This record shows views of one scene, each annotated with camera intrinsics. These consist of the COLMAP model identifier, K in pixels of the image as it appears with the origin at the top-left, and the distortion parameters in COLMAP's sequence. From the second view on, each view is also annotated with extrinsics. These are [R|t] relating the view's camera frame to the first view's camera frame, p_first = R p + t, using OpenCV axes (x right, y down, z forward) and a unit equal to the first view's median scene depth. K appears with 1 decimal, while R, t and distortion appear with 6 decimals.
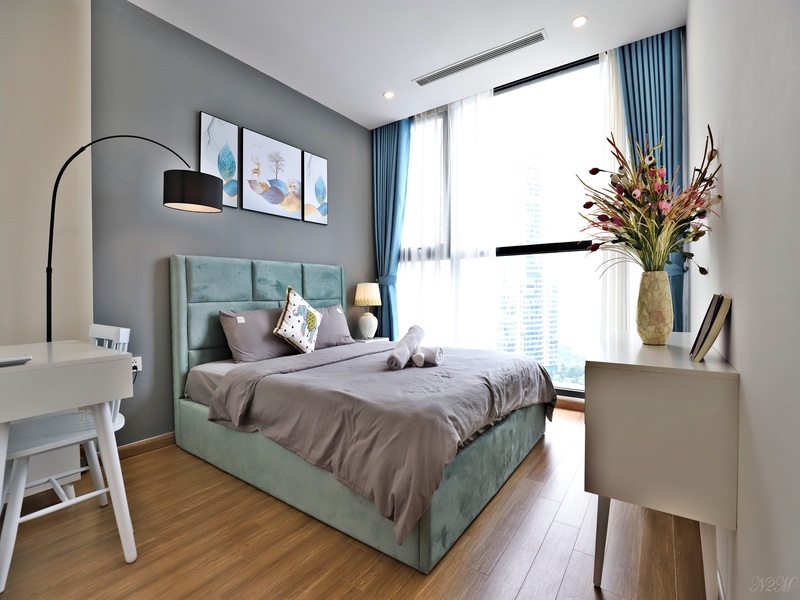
lens RADIAL K [[359.0, 0, 410.6], [0, 359.0, 299.7], [0, 0, 1]] dist [-0.030344, 0.005864]
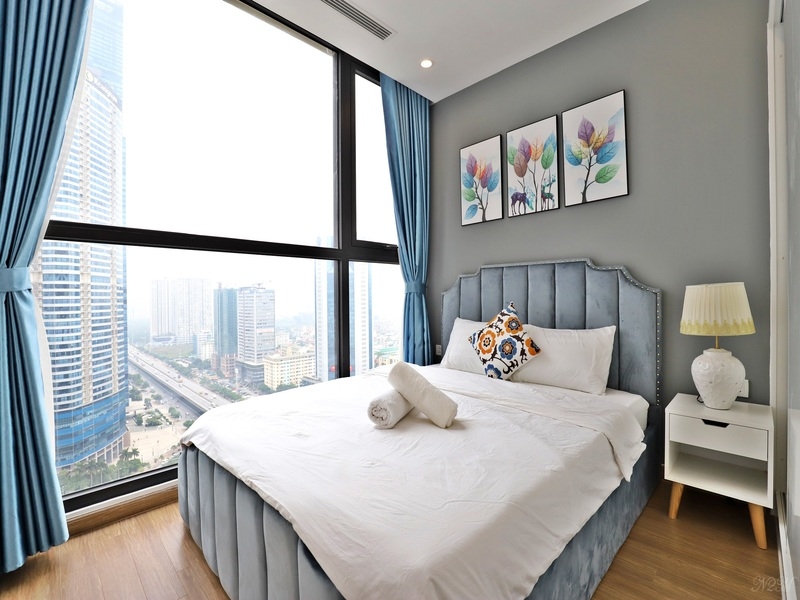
lens RADIAL K [[359.0, 0, 410.6], [0, 359.0, 299.7], [0, 0, 1]] dist [-0.030344, 0.005864]
pose [[-0.163738, 0.018064, -0.986339, 0.416738], [0.000248, 0.999833, 0.018270, -0.036755], [0.986504, 0.002747, -0.163715, 0.699692]]
